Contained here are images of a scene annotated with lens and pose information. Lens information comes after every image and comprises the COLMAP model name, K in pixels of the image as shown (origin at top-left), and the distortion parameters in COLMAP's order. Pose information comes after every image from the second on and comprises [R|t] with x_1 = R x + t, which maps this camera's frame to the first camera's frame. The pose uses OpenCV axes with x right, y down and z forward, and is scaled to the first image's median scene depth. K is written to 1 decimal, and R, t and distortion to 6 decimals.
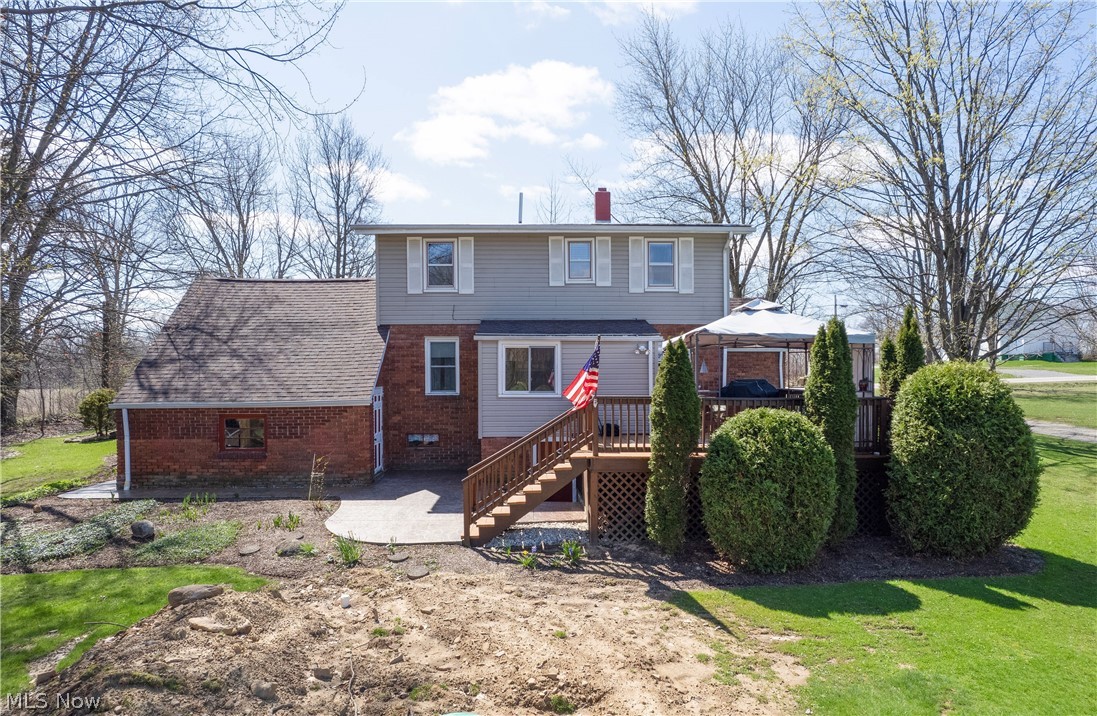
lens RADIAL K [[722.8, 0, 548.6], [0, 722.8, 378.7], [0, 0, 1]] dist [-0.039474, 0.000435]
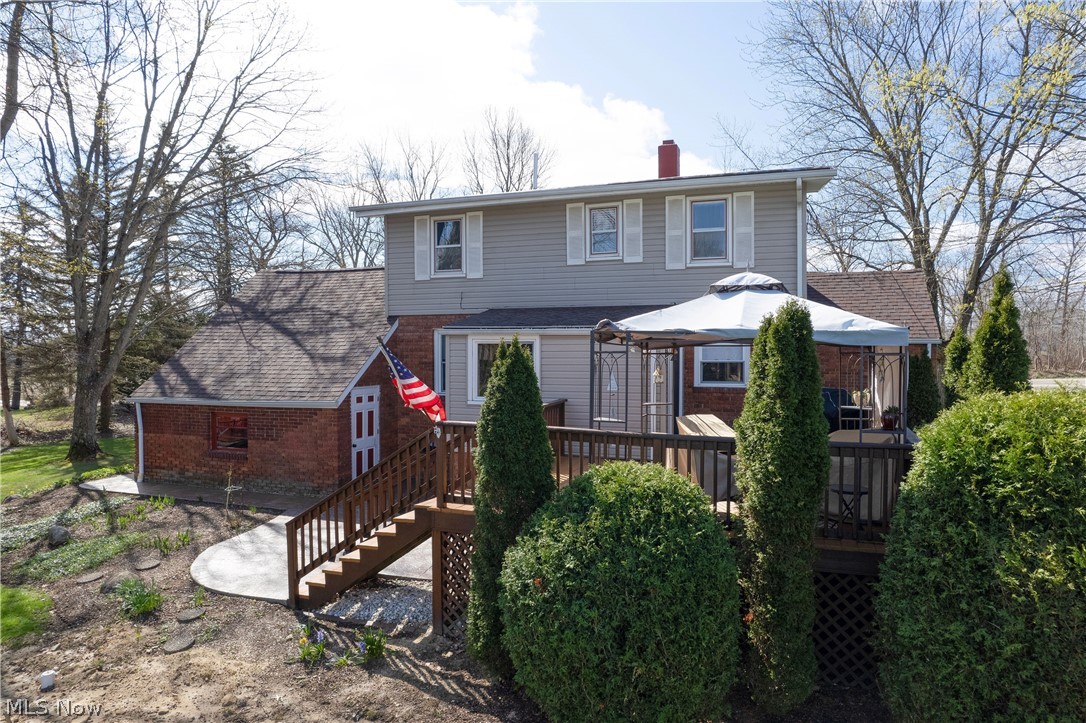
lens RADIAL K [[680.6, 0, 543.0], [0, 680.6, 361.5], [0, 0, 1]] dist [-0.073849, 0.062822]
pose [[0.925300, 0.011218, -0.379070, 0.300371], [-0.007986, 0.999917, 0.010095, -0.031295], [0.379151, -0.006314, 0.925313, 0.321806]]
